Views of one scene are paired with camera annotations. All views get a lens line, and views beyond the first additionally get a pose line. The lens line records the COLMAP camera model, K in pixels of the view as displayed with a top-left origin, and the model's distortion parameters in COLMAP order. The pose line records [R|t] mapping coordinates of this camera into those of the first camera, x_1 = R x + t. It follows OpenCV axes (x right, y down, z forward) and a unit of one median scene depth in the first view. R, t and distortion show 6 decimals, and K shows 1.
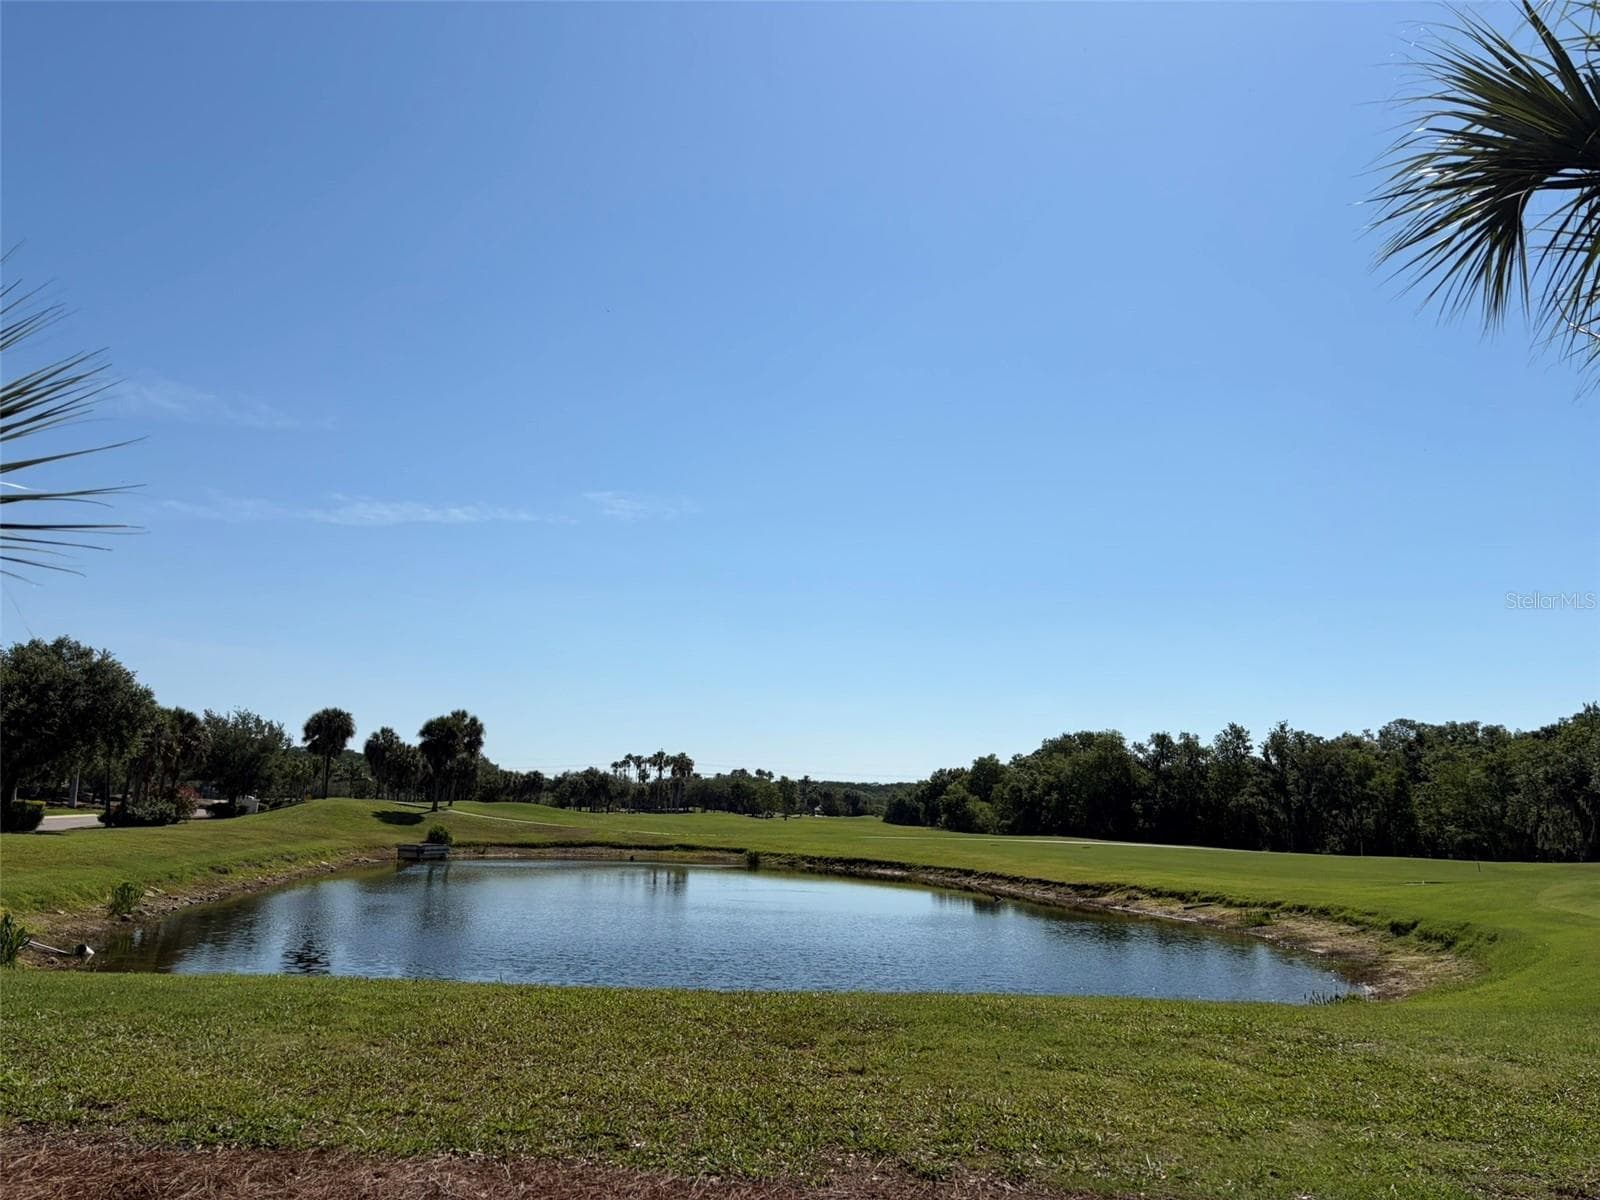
lens RADIAL K [[1210.7, 0, 789.8], [0, 1210.7, 598.2], [0, 0, 1]] dist [0.072422, -0.055795]
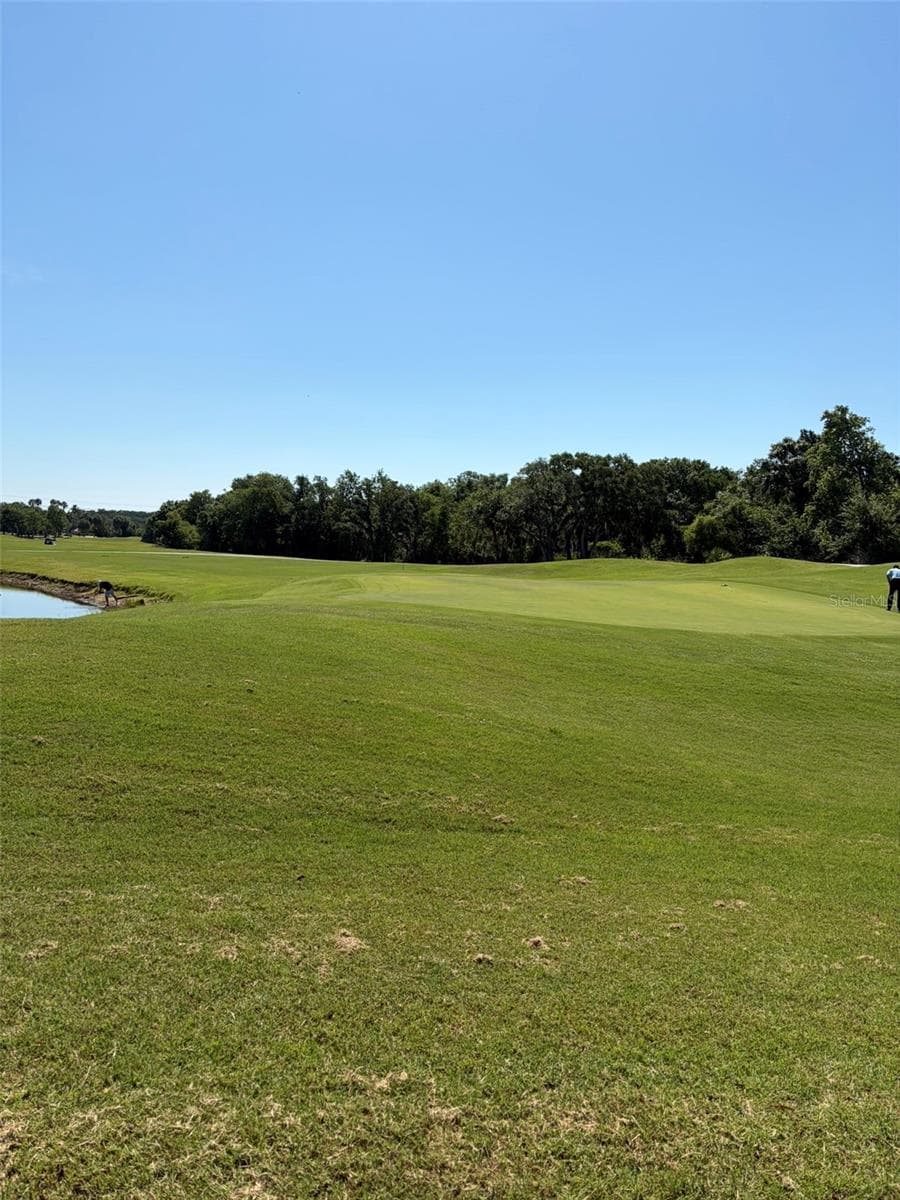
lens RADIAL K [[908.0, 0, 445.1], [0, 908.0, 600.0], [0, 0, 1]] dist [0.072422, -0.055795]
pose [[0.946176, -0.015911, 0.323262, 0.129882], [-0.062585, 0.970944, 0.230977, 0.001021], [-0.317544, -0.238776, 0.917688, -0.009445]]
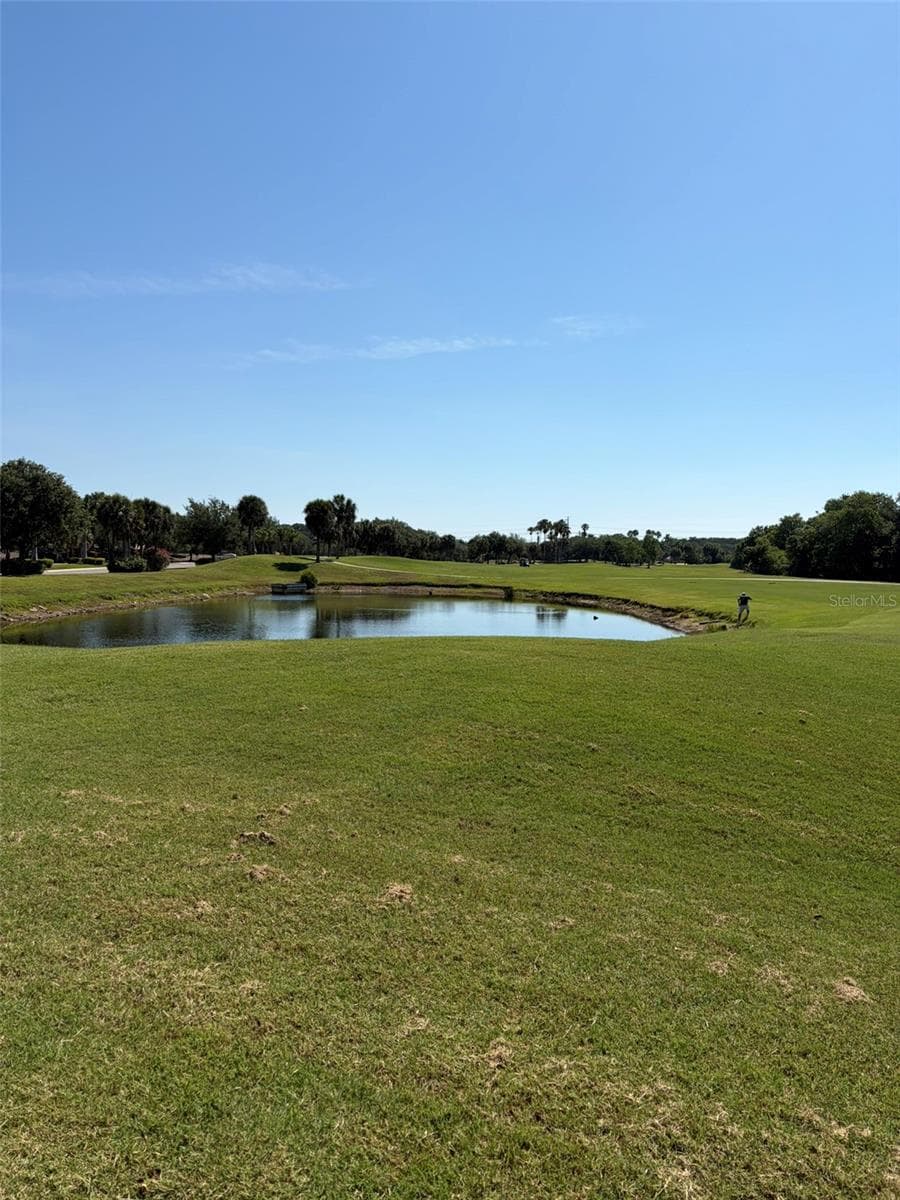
lens RADIAL K [[908.0, 0, 445.1], [0, 908.0, 600.0], [0, 0, 1]] dist [0.072422, -0.055795]
pose [[0.957063, -0.000189, -0.289880, 0.133263], [0.061865, 0.977095, 0.203613, 0.000517], [0.283202, -0.212804, 0.935153, -0.011681]]
